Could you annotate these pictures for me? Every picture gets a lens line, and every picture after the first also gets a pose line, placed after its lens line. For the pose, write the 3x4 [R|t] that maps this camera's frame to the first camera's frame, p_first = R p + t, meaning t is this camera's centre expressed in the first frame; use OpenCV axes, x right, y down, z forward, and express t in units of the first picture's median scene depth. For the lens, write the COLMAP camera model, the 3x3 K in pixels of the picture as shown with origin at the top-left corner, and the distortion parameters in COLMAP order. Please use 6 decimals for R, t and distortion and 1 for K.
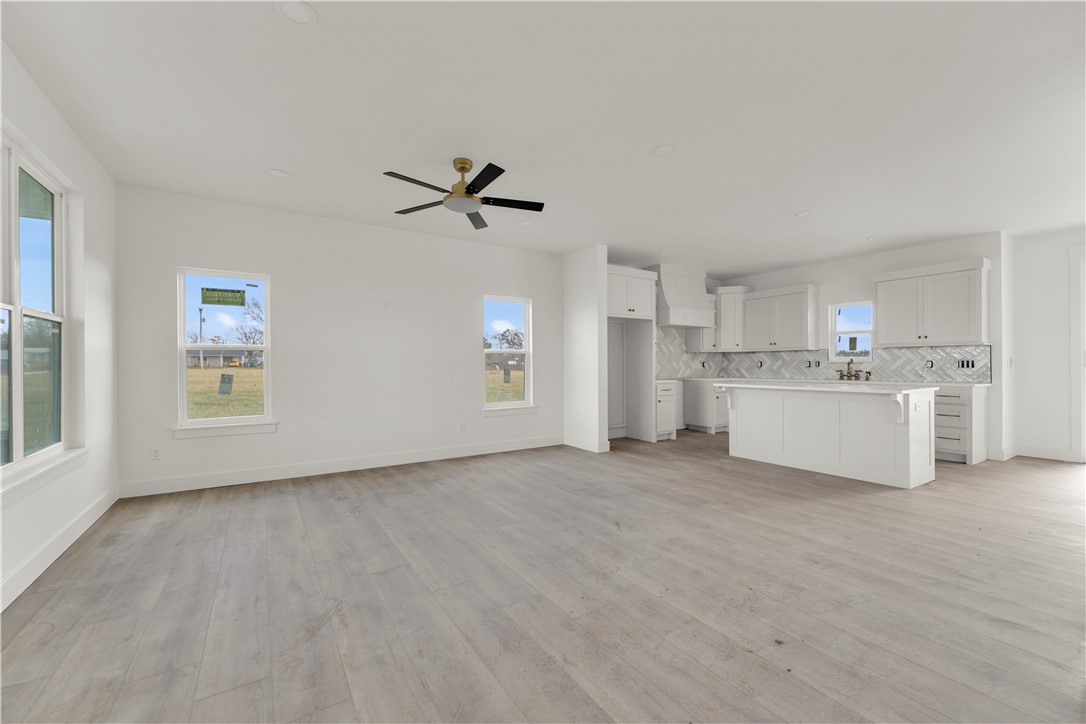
lens RADIAL K [[441.4, 0, 539.1], [0, 441.4, 363.4], [0, 0, 1]] dist [0.003215, 0.000657]
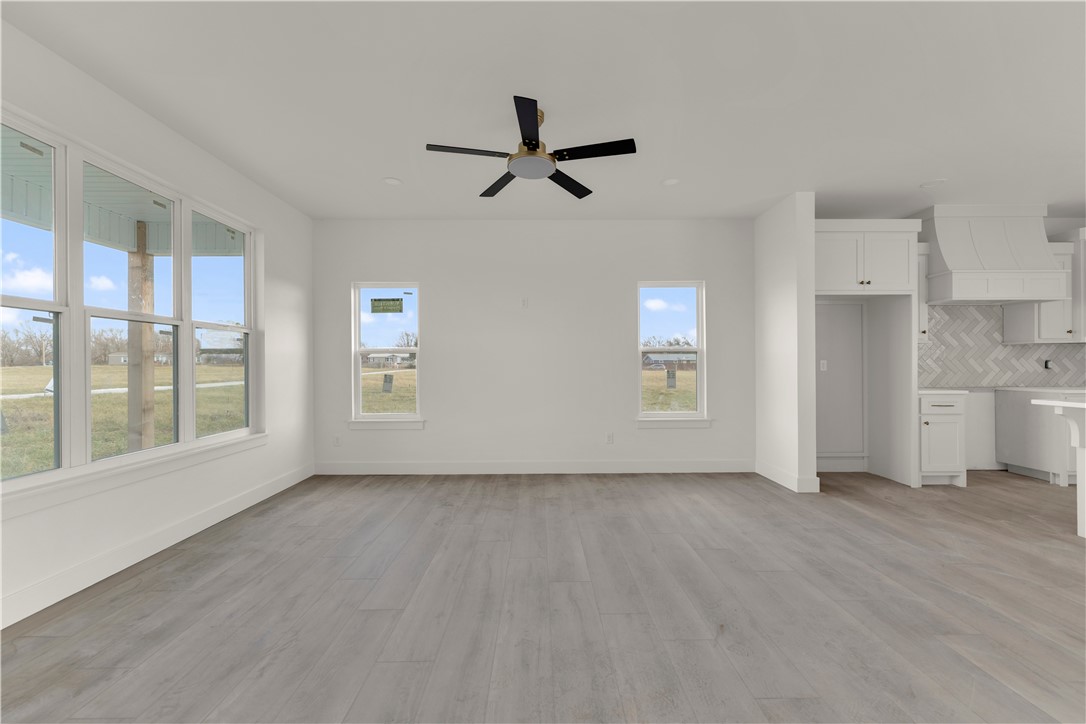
lens RADIAL K [[441.4, 0, 540.3], [0, 441.4, 364.8], [0, 0, 1]] dist [0.003215, 0.000657]
pose [[0.847204, -0.001524, -0.531265, 0.173556], [0.003200, 0.999992, 0.002234, -0.001204], [0.531258, -0.003593, 0.847202, 0.210934]]
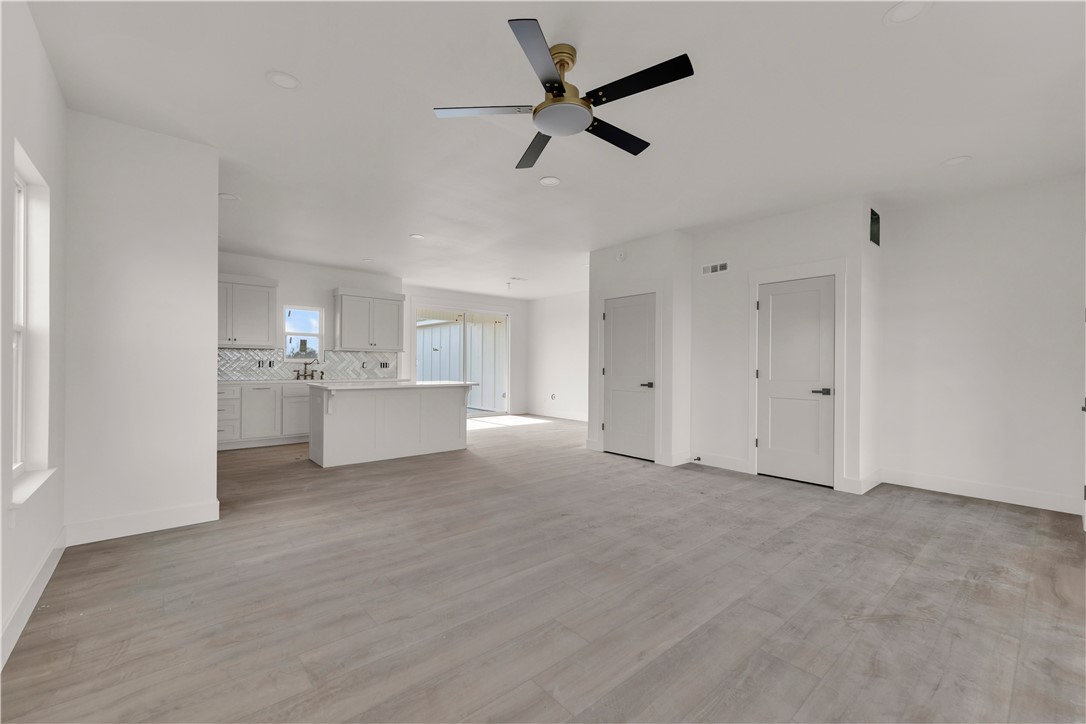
lens RADIAL K [[441.4, 0, 543.5], [0, 441.4, 365.3], [0, 0, 1]] dist [0.003215, 0.000657]
pose [[-0.144835, 0.004645, 0.989445, -0.525648], [-0.011312, 0.999916, -0.006350, 0.004639], [-0.989391, -0.012113, -0.144771, 0.725088]]
